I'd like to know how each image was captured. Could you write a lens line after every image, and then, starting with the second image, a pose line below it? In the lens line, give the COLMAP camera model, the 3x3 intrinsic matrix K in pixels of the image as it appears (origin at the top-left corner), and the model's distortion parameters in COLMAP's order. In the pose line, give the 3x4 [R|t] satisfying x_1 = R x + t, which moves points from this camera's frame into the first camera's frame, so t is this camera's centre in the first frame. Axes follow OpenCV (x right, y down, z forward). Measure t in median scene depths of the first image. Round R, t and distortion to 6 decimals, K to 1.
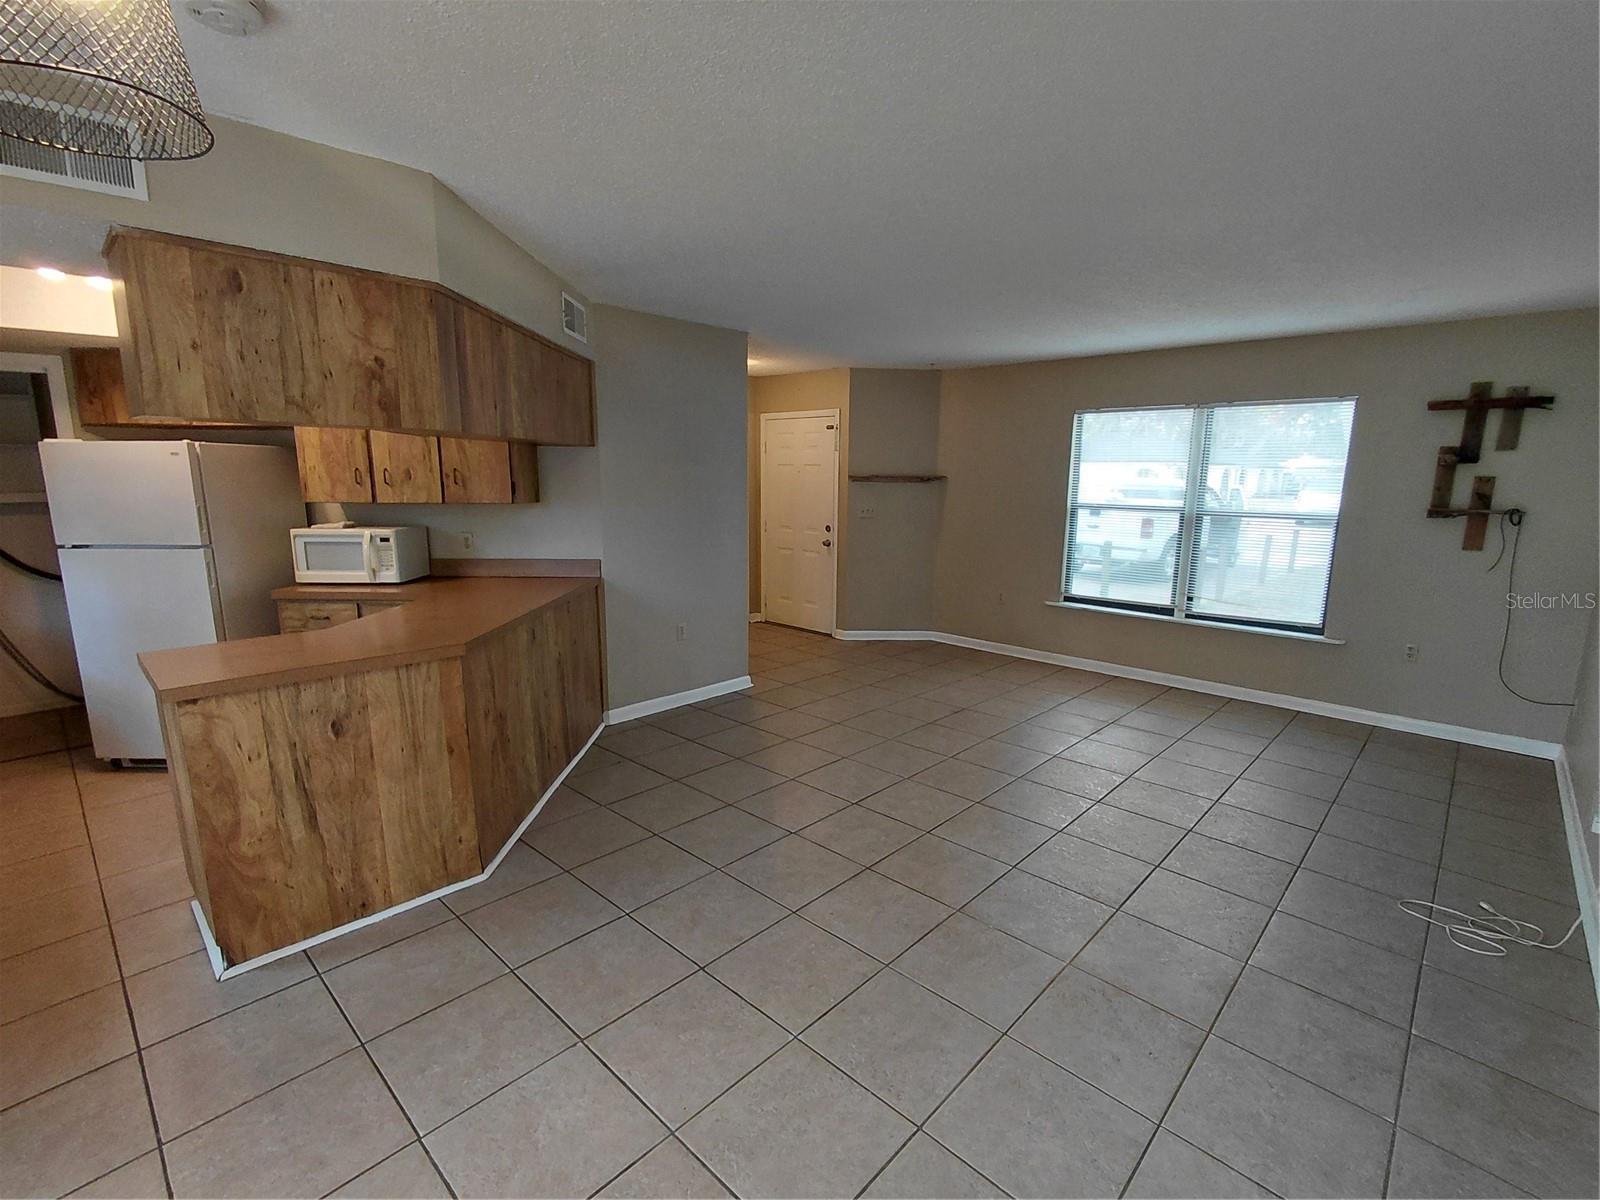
lens RADIAL K [[743.2, 0, 816.7], [0, 743.2, 624.4], [0, 0, 1]] dist [0.001349, -0.000719]
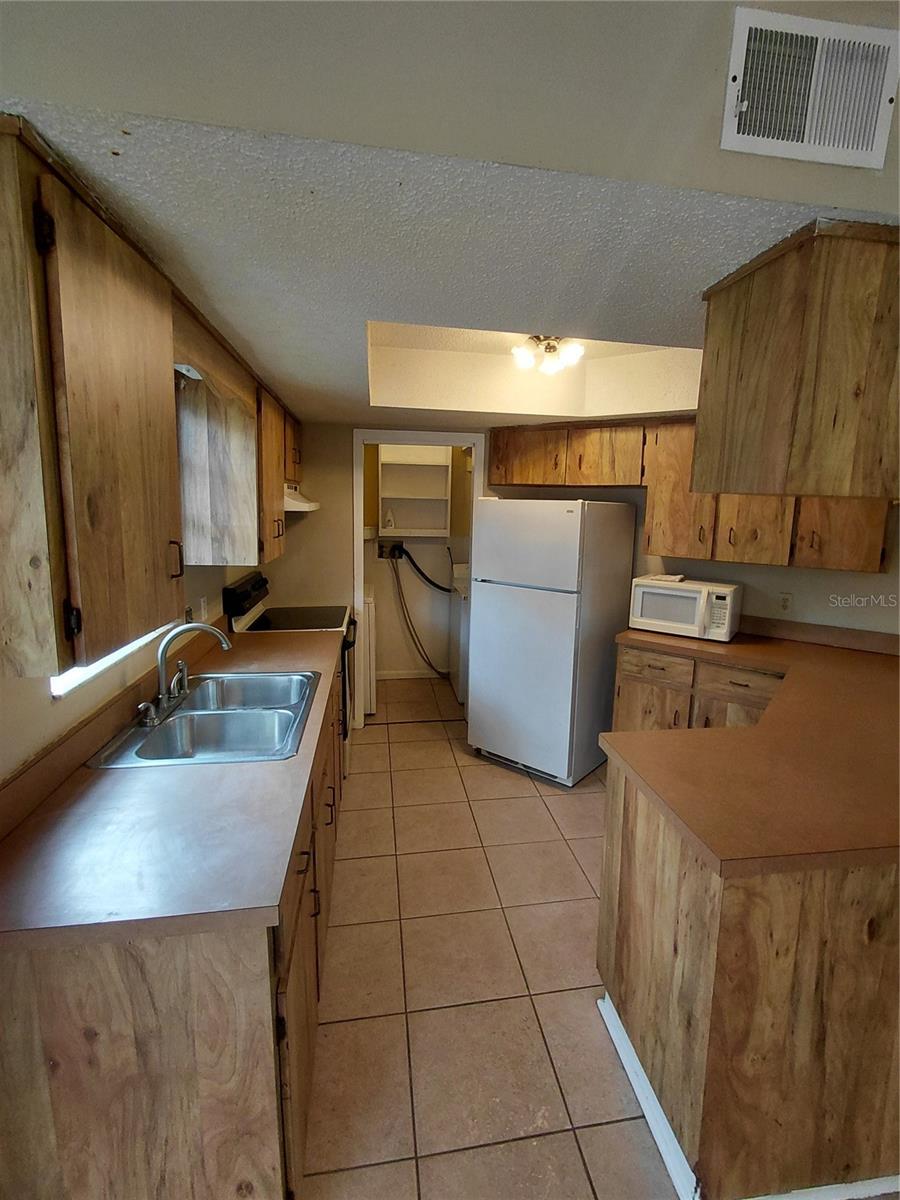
lens RADIAL K [[551.5, 0, 475.6], [0, 551.5, 585.5], [0, 0, 1]] dist [-0.000877, -0.004672]
pose [[0.805300, 0.104572, -0.583572, -0.455146], [-0.140093, 0.990010, -0.015917, -0.079226], [0.576078, 0.094572, 0.811905, 0.225807]]
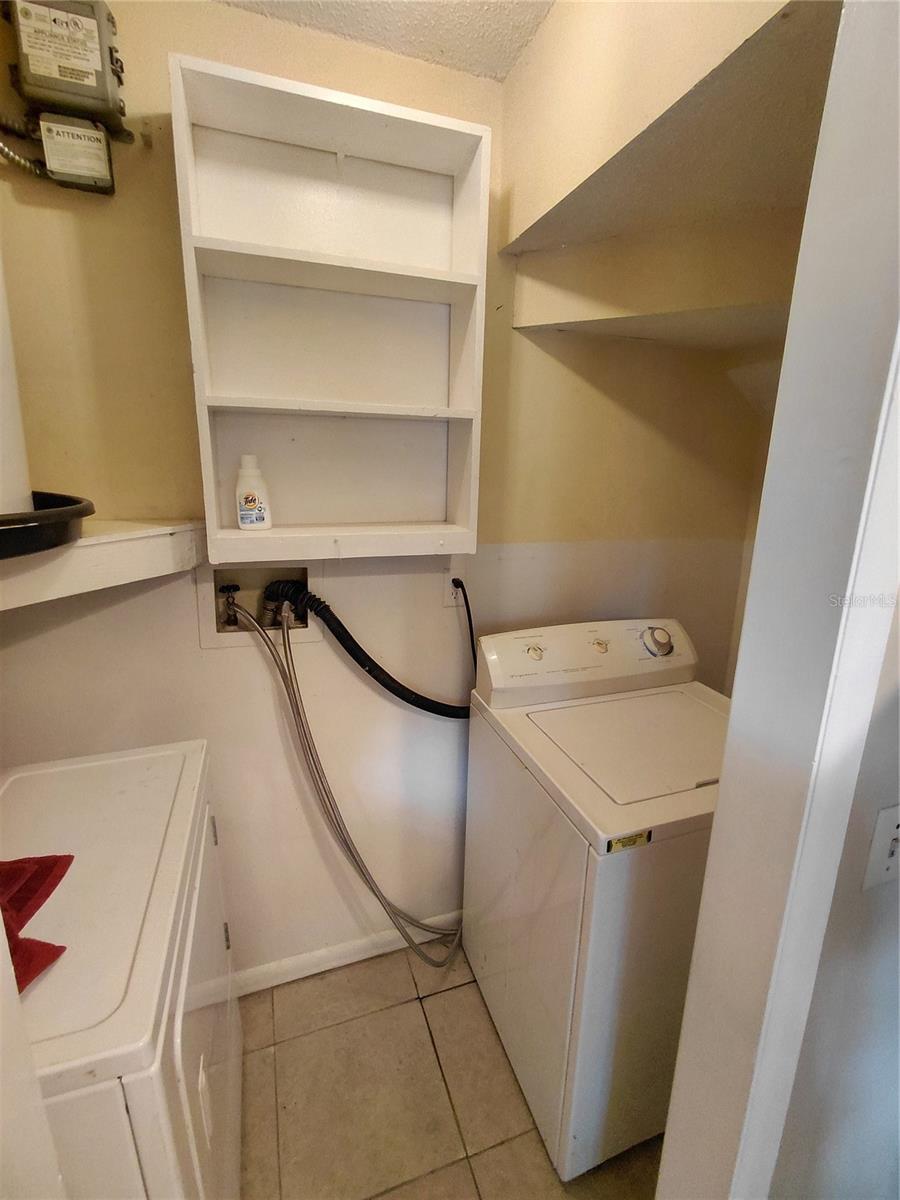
lens RADIAL K [[551.5, 0, 475.6], [0, 551.5, 585.5], [0, 0, 1]] dist [-0.000877, -0.004672]
pose [[0.900168, 0.121349, -0.418295, -1.176788], [-0.113659, 0.992573, 0.043357, -0.210333], [0.420450, 0.008515, 0.907276, 0.957527]]
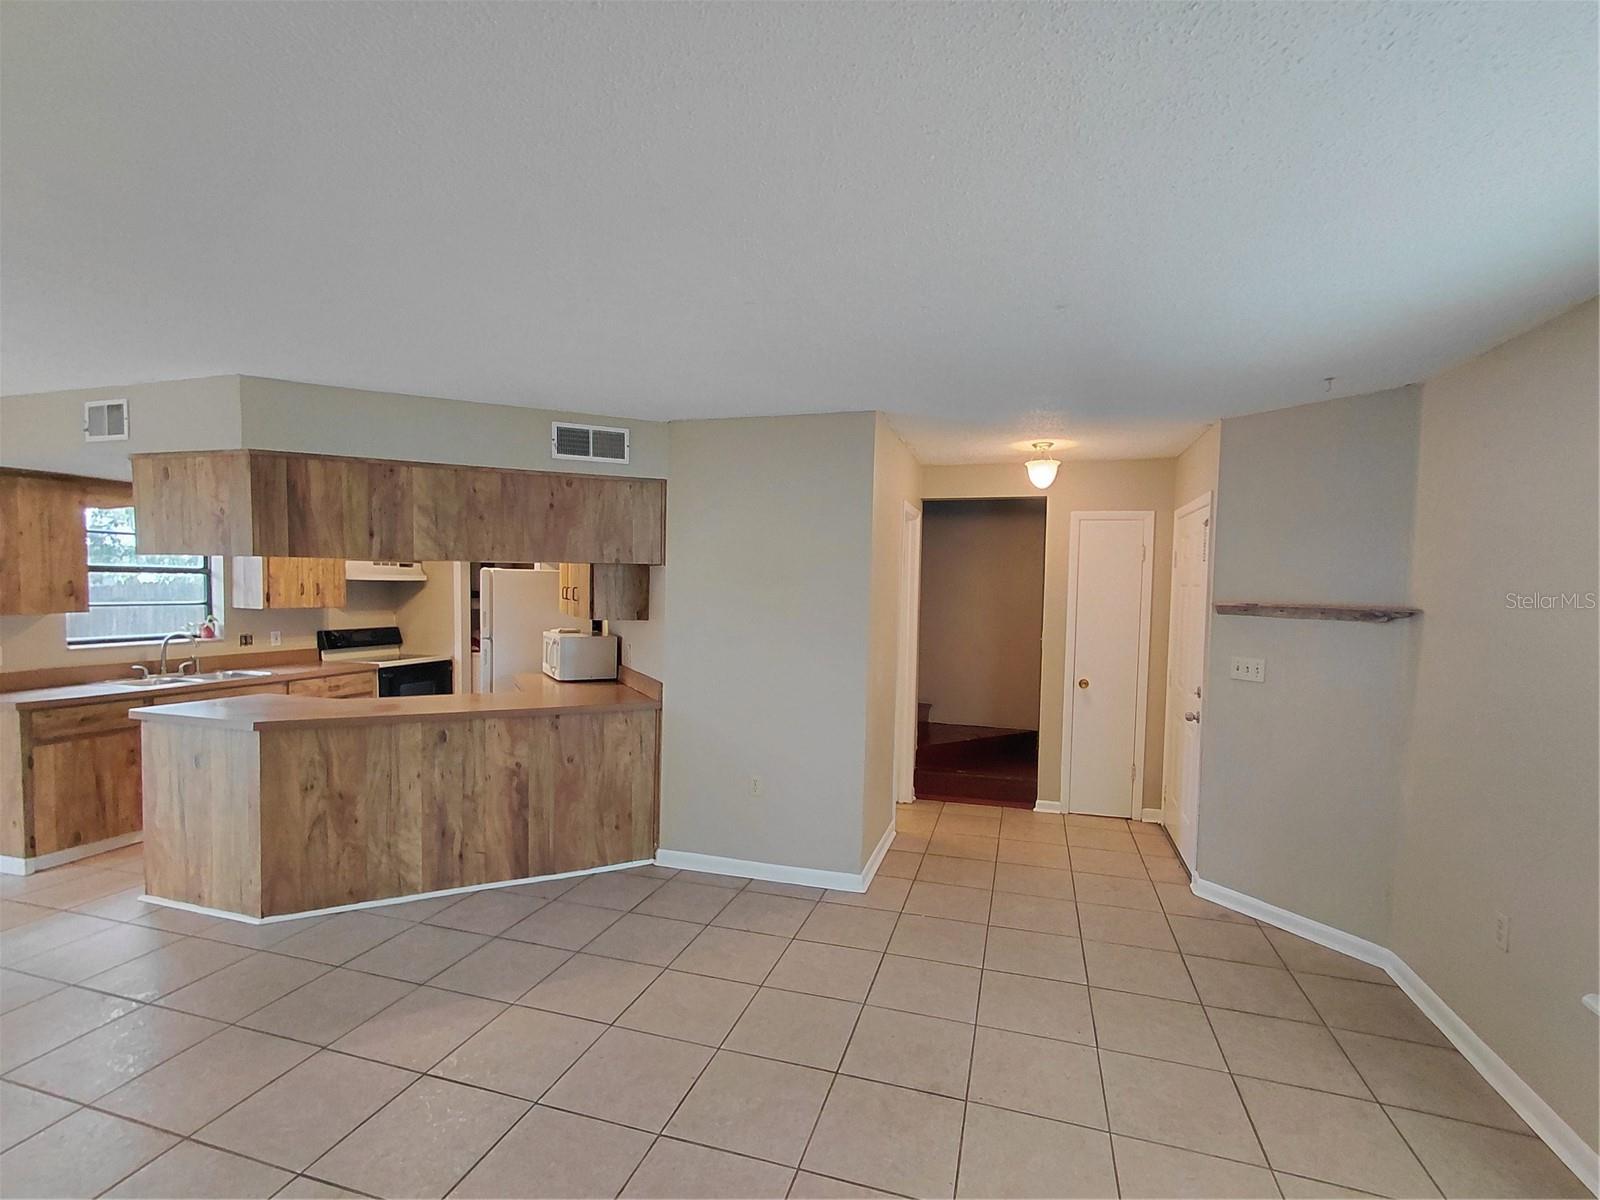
lens RADIAL K [[735.3, 0, 816.9], [0, 735.3, 622.7], [0, 0, 1]] dist [-0.000877, -0.004672]
pose [[0.450006, 0.044536, -0.891914, 0.761783], [-0.190855, 0.980476, -0.047336, -0.190055], [0.872392, 0.191528, 0.449720, 0.908335]]
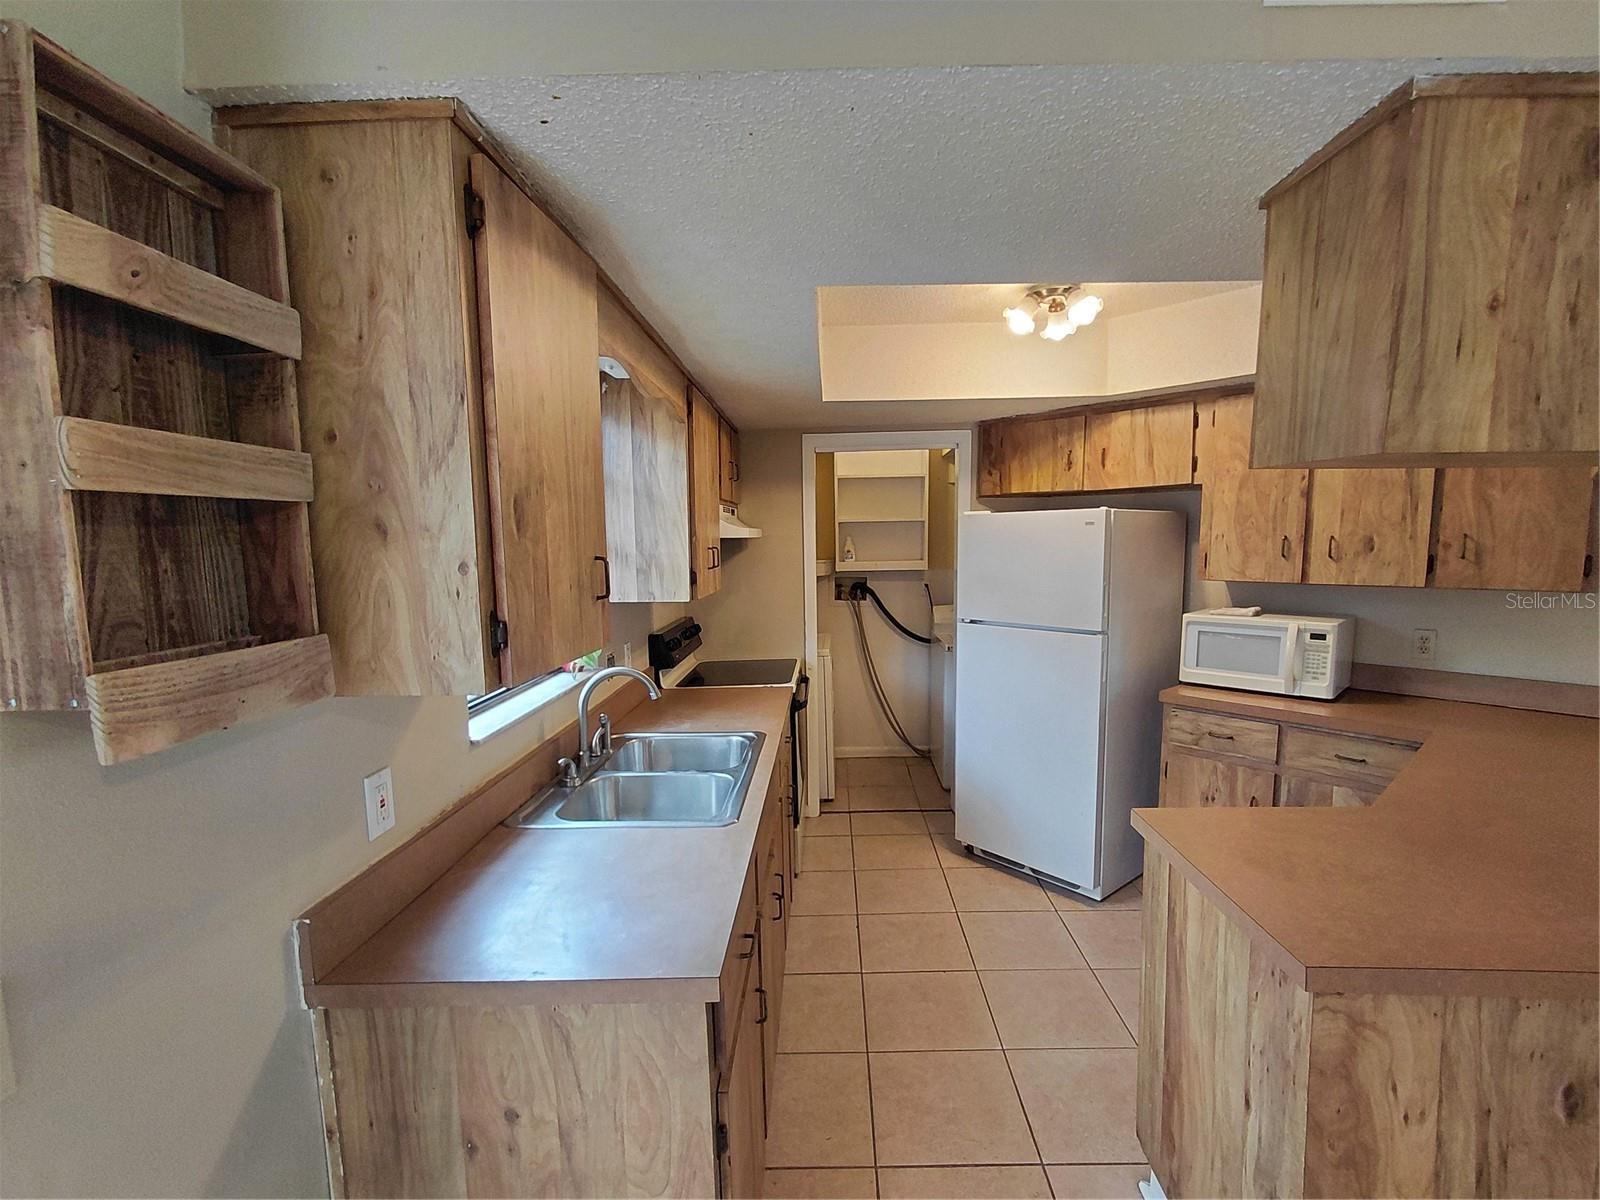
lens RADIAL K [[734.7, 0, 831.2], [0, 734.7, 623.4], [0, 0, 1]] dist [-0.003891, 0.010132]
pose [[0.687285, 0.073590, -0.722651, -0.435400], [-0.129482, 0.991333, -0.022194, -0.056568], [0.714755, 0.108824, 0.690857, 0.213193]]
